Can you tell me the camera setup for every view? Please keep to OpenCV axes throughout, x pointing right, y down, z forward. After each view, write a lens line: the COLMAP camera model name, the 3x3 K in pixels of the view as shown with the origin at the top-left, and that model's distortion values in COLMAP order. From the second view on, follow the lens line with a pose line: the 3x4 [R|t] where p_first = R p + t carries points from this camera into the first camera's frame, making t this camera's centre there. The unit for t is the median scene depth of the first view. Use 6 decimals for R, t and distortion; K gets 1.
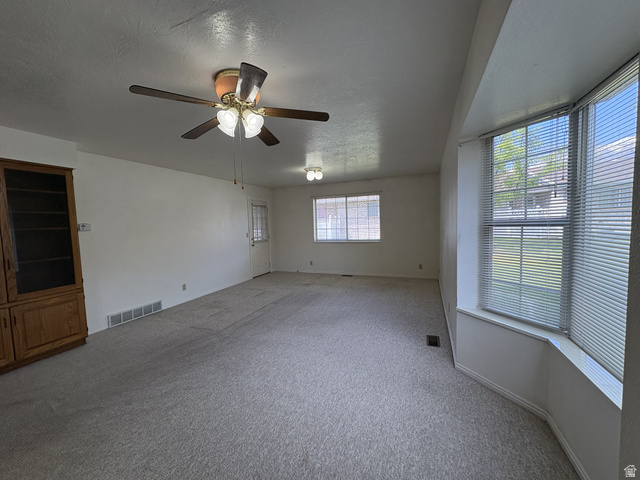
lens RADIAL K [[254.8, 0, 319.3], [0, 254.8, 239.4], [0, 0, 1]] dist [-0.000206, 0.000182]
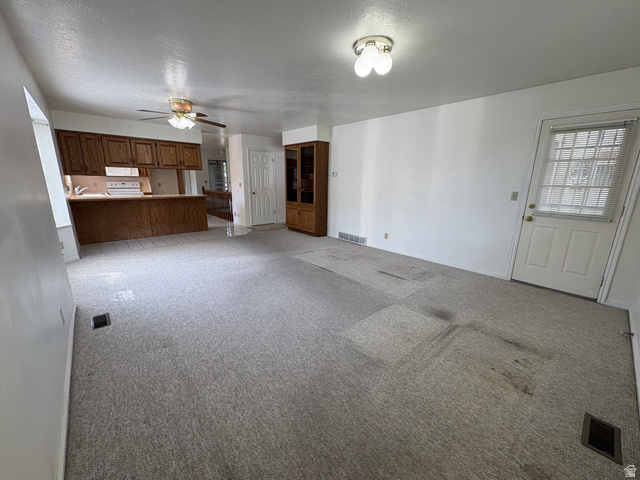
lens RADIAL K [[254.8, 0, 319.3], [0, 254.8, 239.4], [0, 0, 1]] dist [-0.000206, 0.000182]
pose [[-0.430650, 0.233300, -0.871844, 0.528005], [-0.058050, 0.956851, 0.284721, -0.083308], [0.900650, 0.173226, -0.398525, 1.267665]]
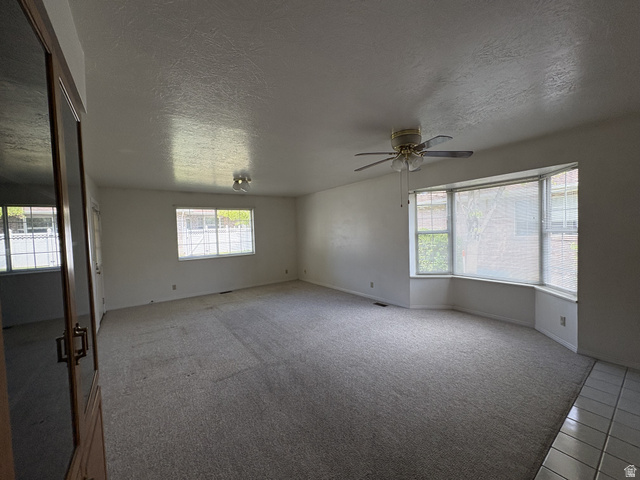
lens RADIAL K [[254.8, 0, 319.3], [0, 254.8, 239.4], [0, 0, 1]] dist [-0.000206, 0.000182]
pose [[0.516246, -0.011620, 0.856362, -0.775460], [0.069586, 0.997171, -0.028419, -0.003868], [-0.853609, 0.074262, 0.515594, 0.300053]]
